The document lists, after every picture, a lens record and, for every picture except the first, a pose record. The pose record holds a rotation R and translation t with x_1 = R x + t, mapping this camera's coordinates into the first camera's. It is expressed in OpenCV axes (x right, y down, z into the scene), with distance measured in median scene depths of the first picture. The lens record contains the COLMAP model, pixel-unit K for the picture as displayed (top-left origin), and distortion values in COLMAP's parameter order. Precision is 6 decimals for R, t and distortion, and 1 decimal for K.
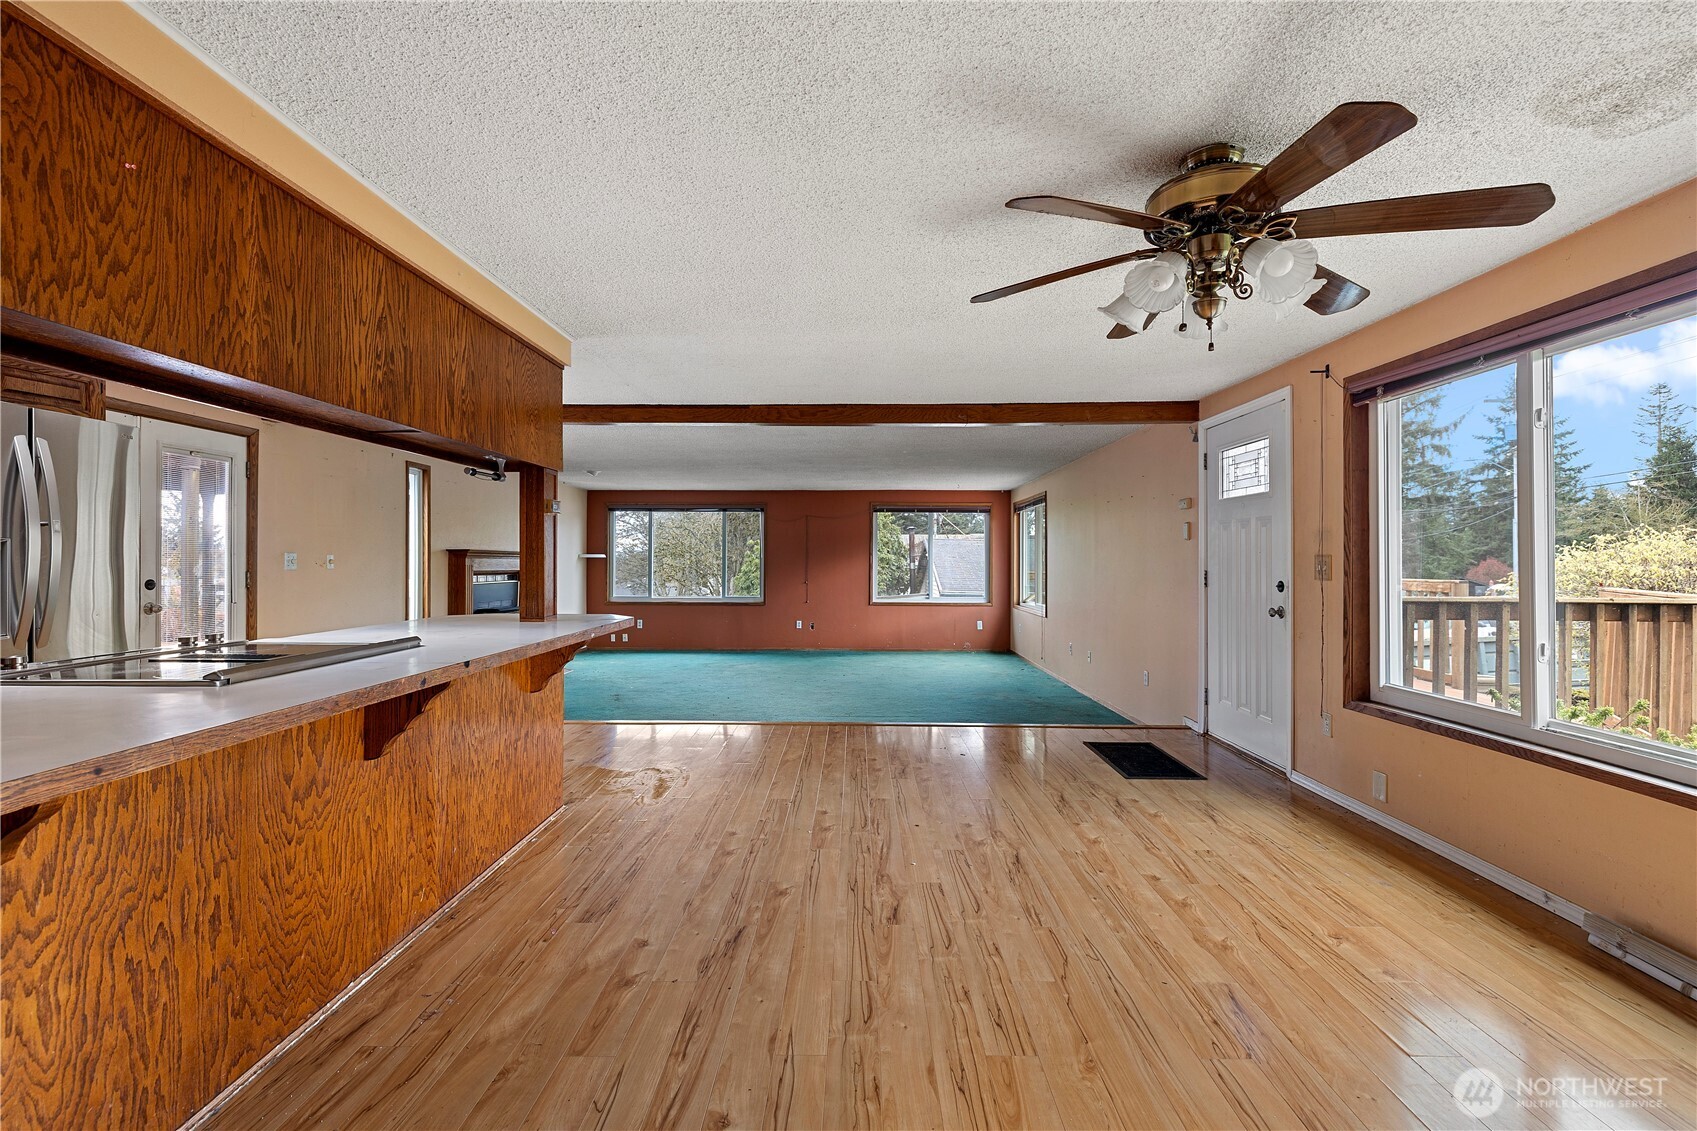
lens RADIAL K [[723.8, 0, 847.5], [0, 723.8, 556.7], [0, 0, 1]] dist [0.001356, -0.000078]
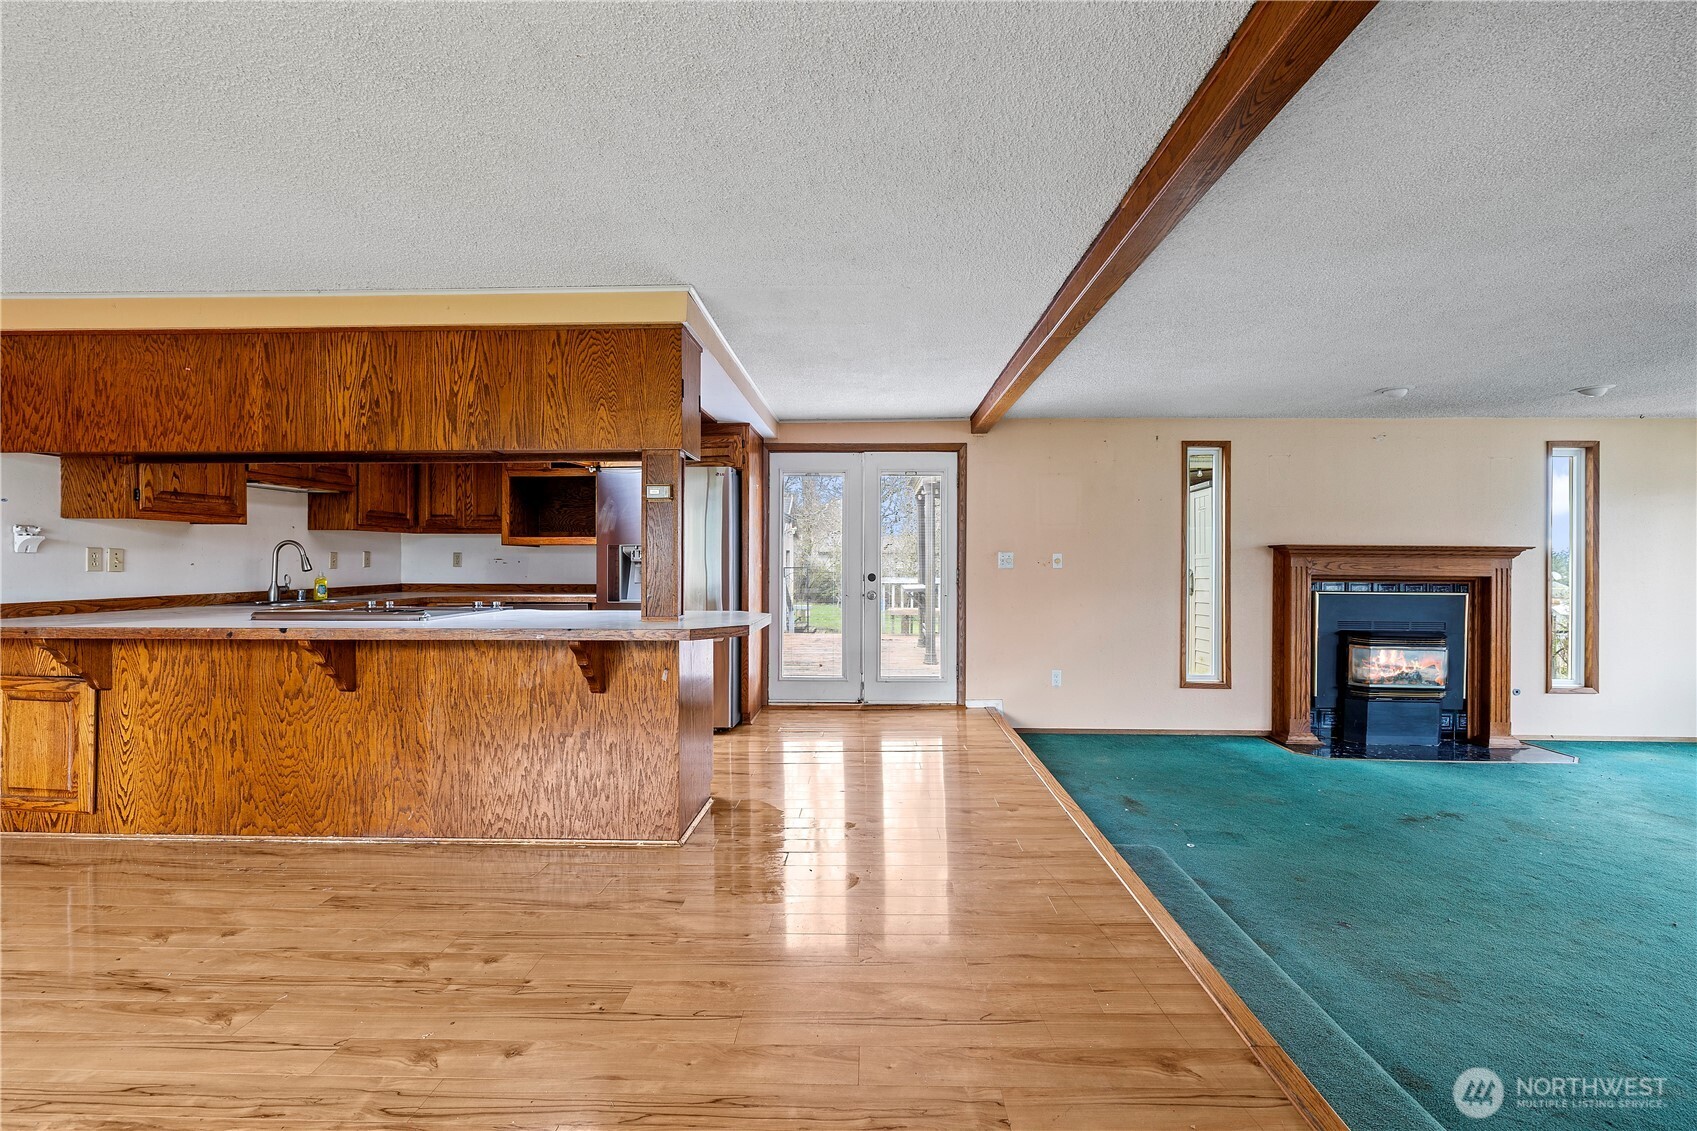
lens RADIAL K [[719.2, 0, 847.9], [0, 719.2, 563.8], [0, 0, 1]] dist [0.001044, 0.000094]
pose [[-0.021369, -0.001361, -0.999771, 0.505801], [0.002171, 0.999997, -0.001408, 0.021471], [0.999769, -0.002201, -0.021366, 1.373960]]
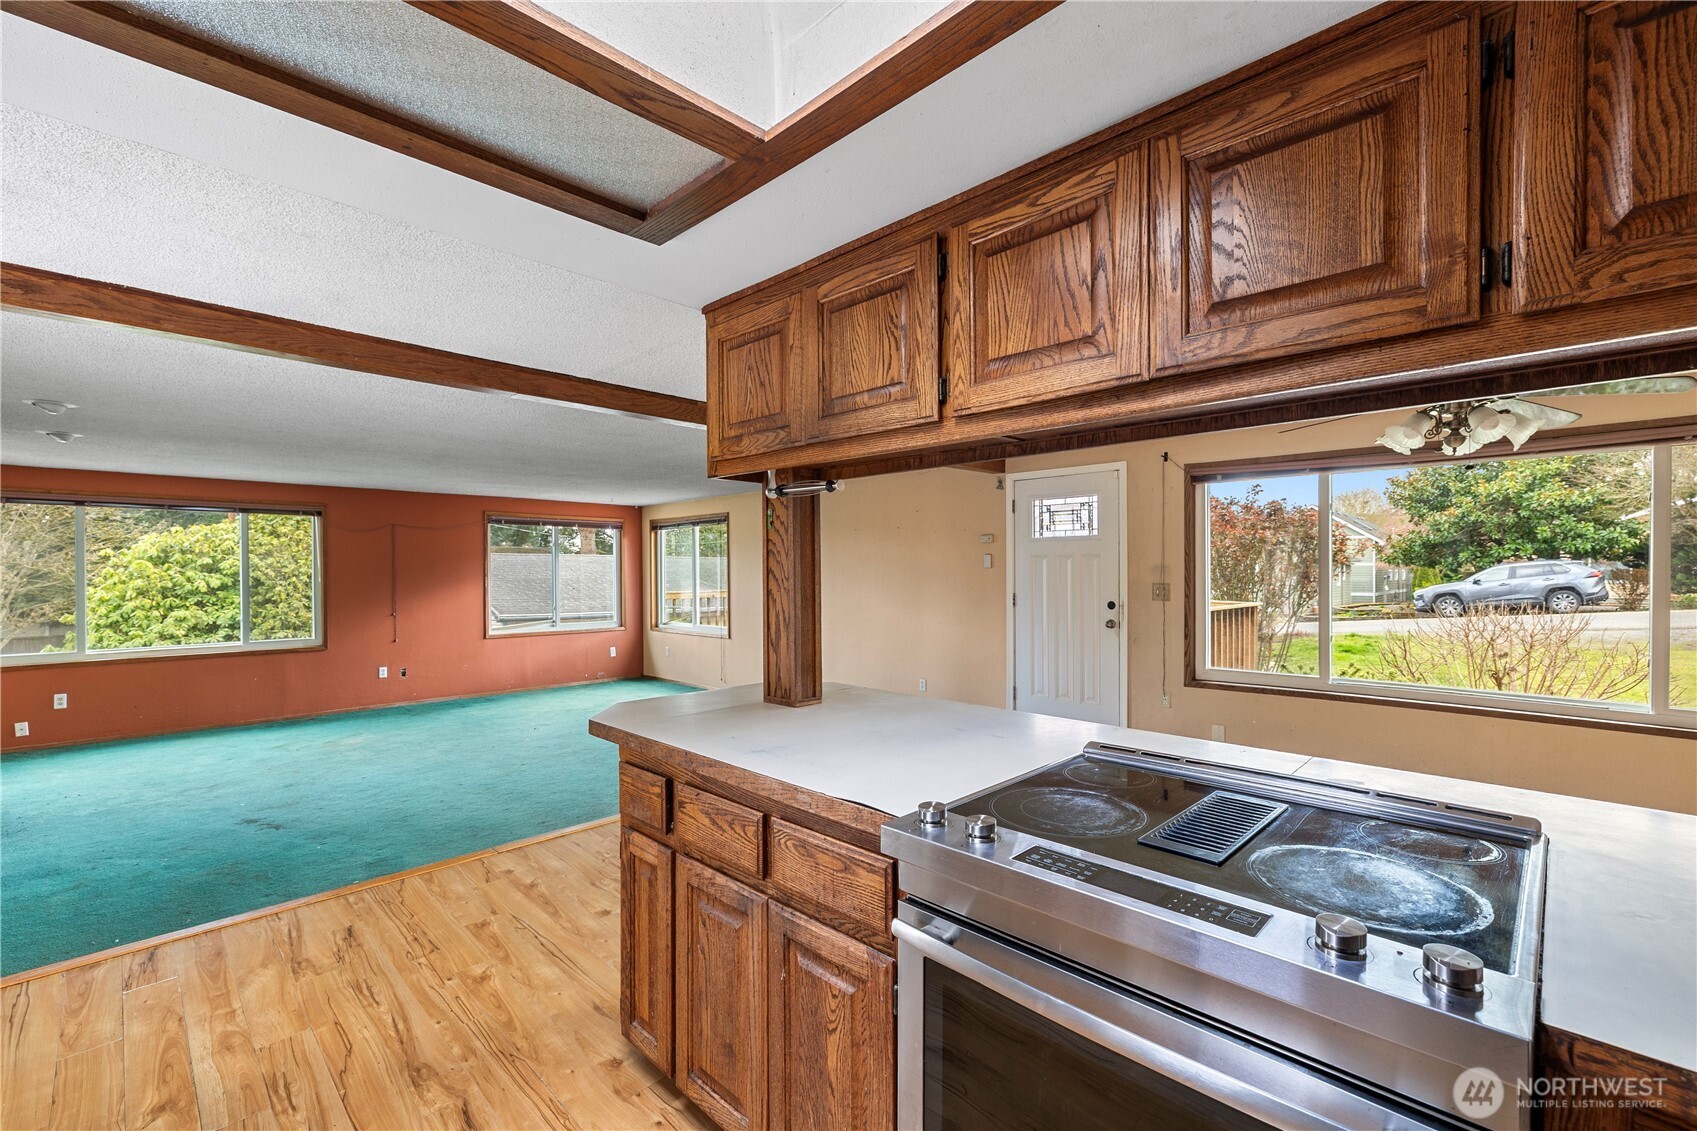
lens RADIAL K [[724.1, 0, 853.2], [0, 724.1, 575.2], [0, 0, 1]] dist [0.000783, 0.000014]
pose [[0.689415, -0.010551, 0.724290, -0.972535], [0.002761, 0.999925, 0.011938, -0.044734], [-0.724362, -0.006231, 0.689392, 0.535075]]
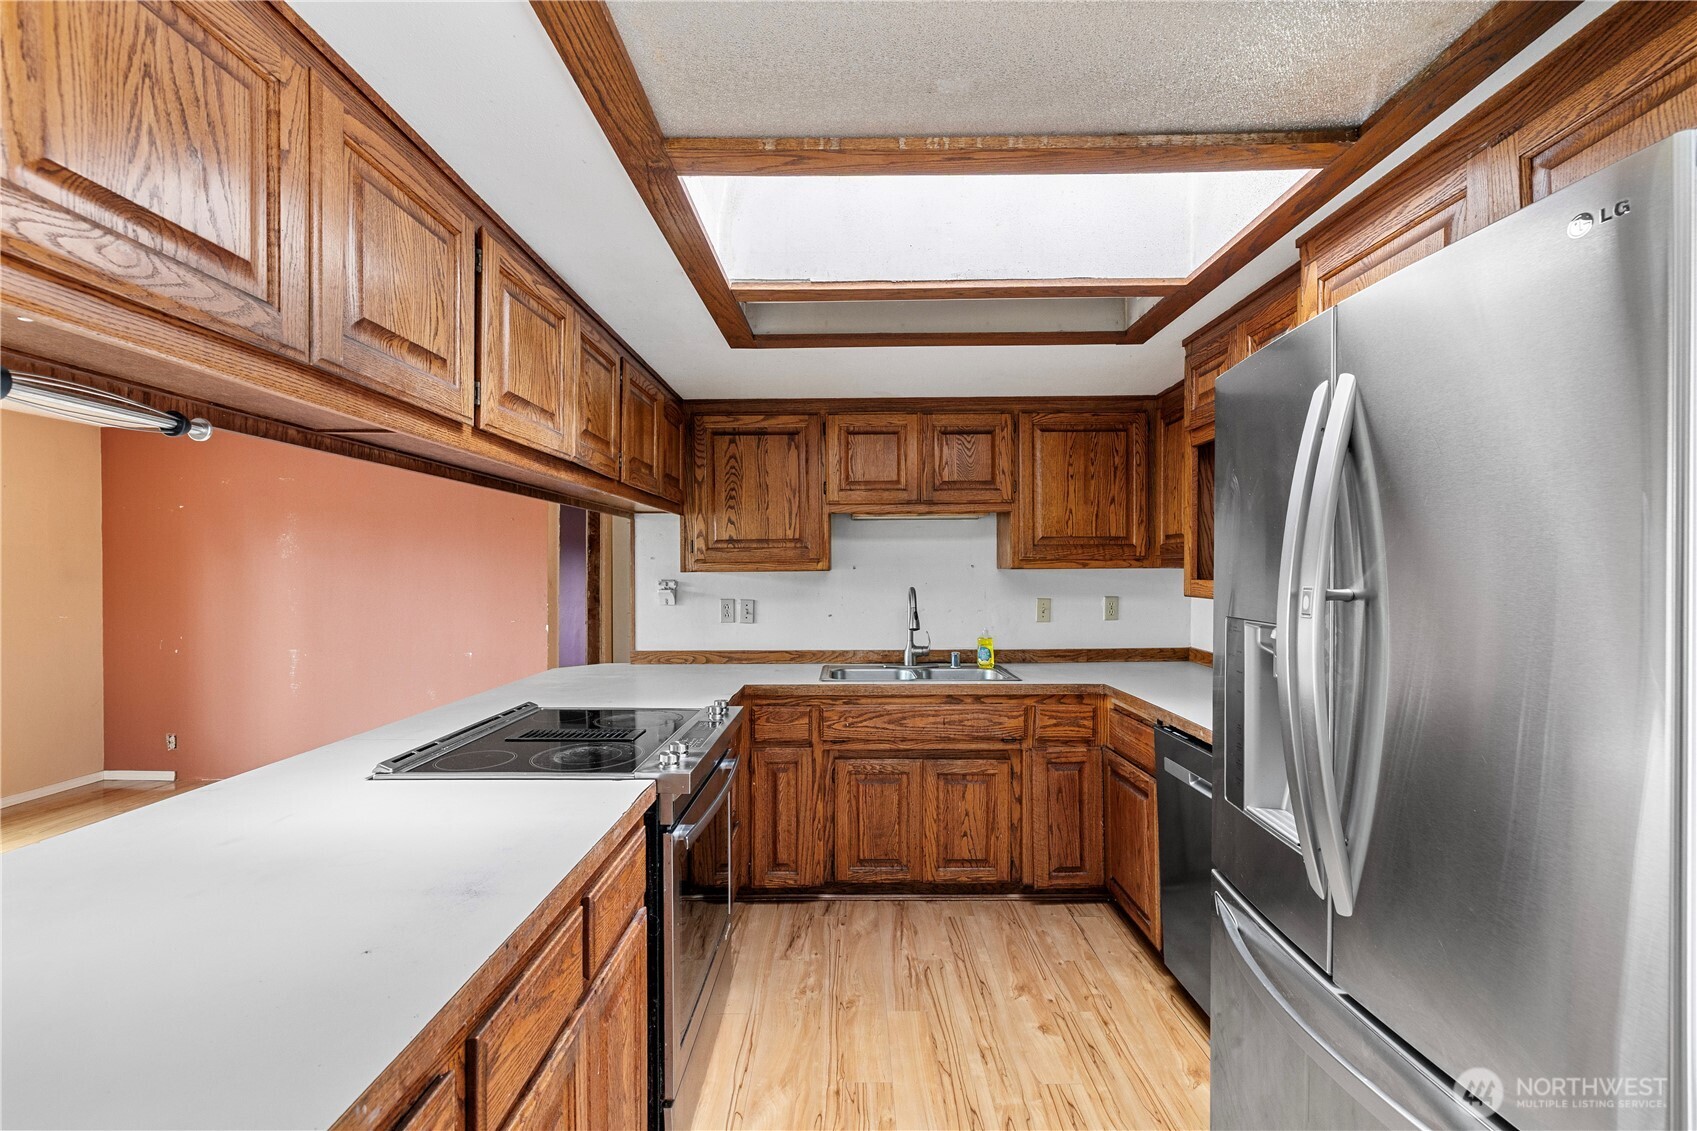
lens RADIAL K [[718.1, 0, 851.0], [0, 718.1, 571.4], [0, 0, 1]] dist [-0.002697, -0.000149]
pose [[-0.999906, -0.001218, -0.013672, -0.797564], [-0.001252, 0.999996, 0.002487, -0.055806], [0.013669, 0.002504, -0.999903, 1.301751]]
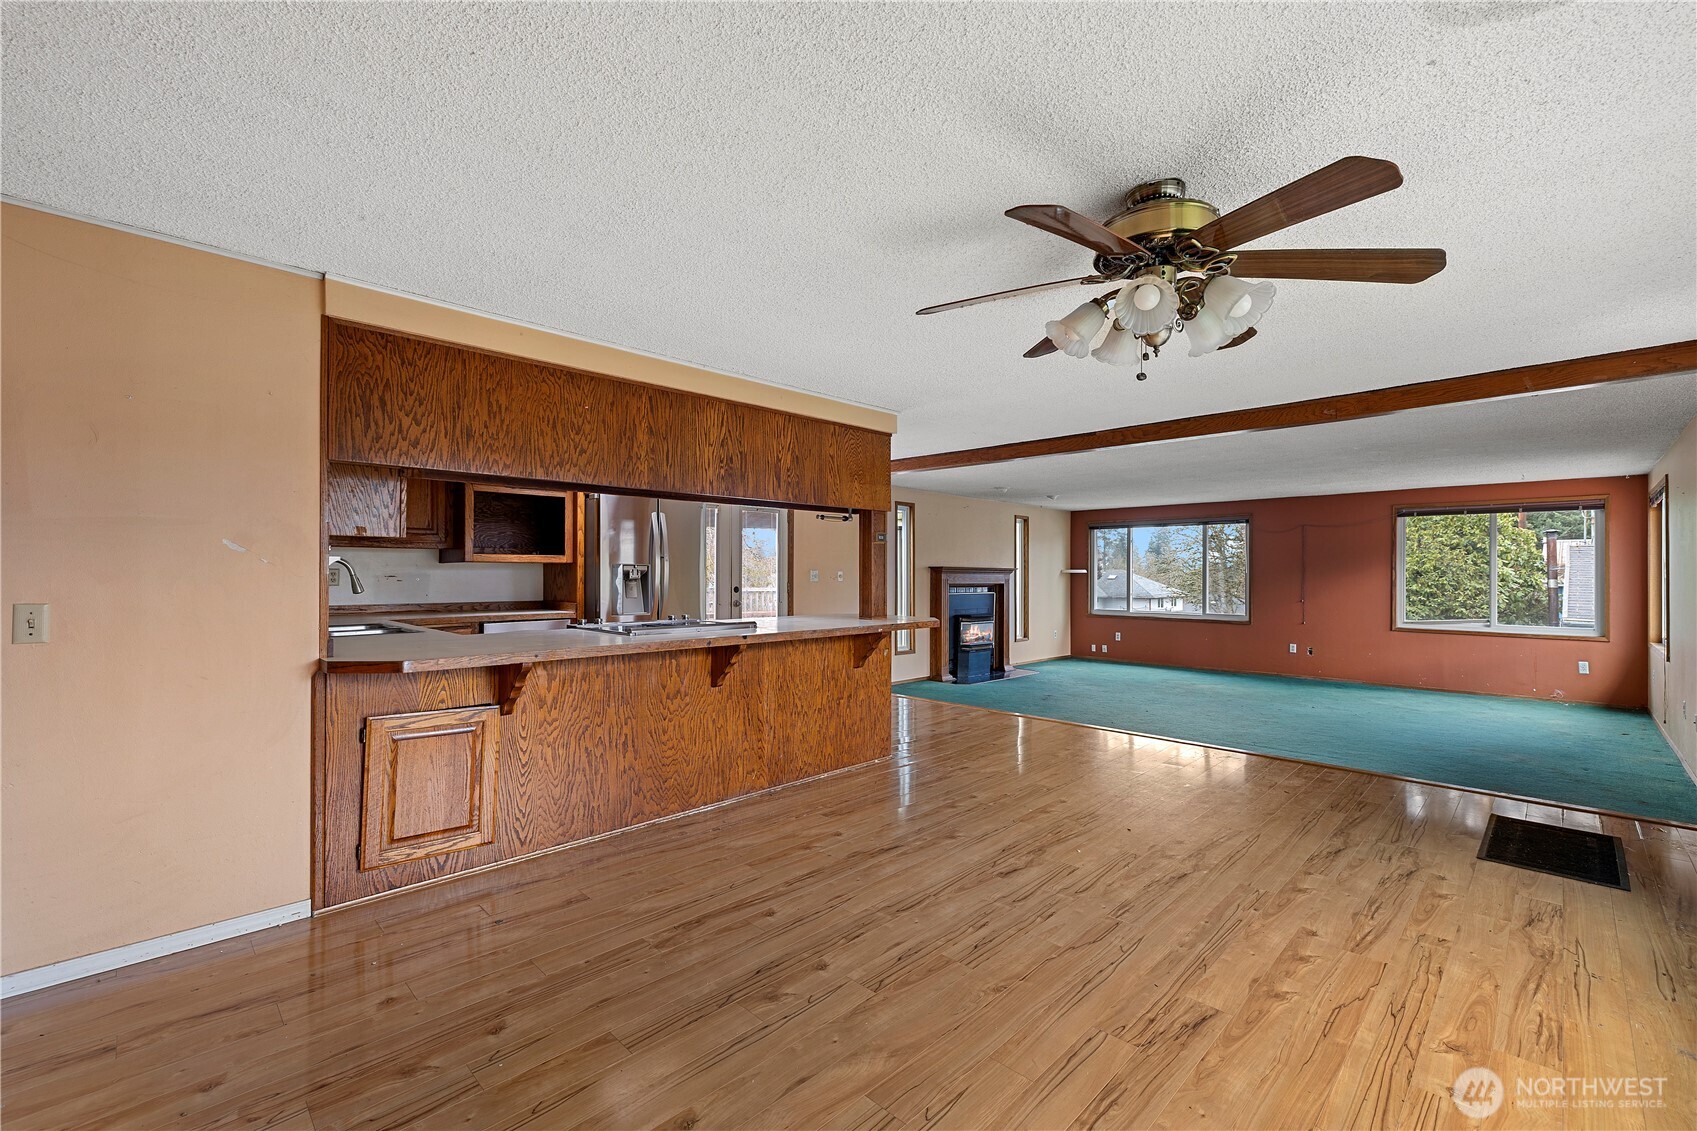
lens RADIAL K [[717.1, 0, 850.5], [0, 717.1, 569.2], [0, 0, 1]] dist [-0.000459, 0.000041]
pose [[0.718147, -0.003758, -0.695881, 0.559716], [0.001809, 0.999992, -0.003533, -0.003813], [0.695889, 0.001278, 0.718148, -0.029576]]
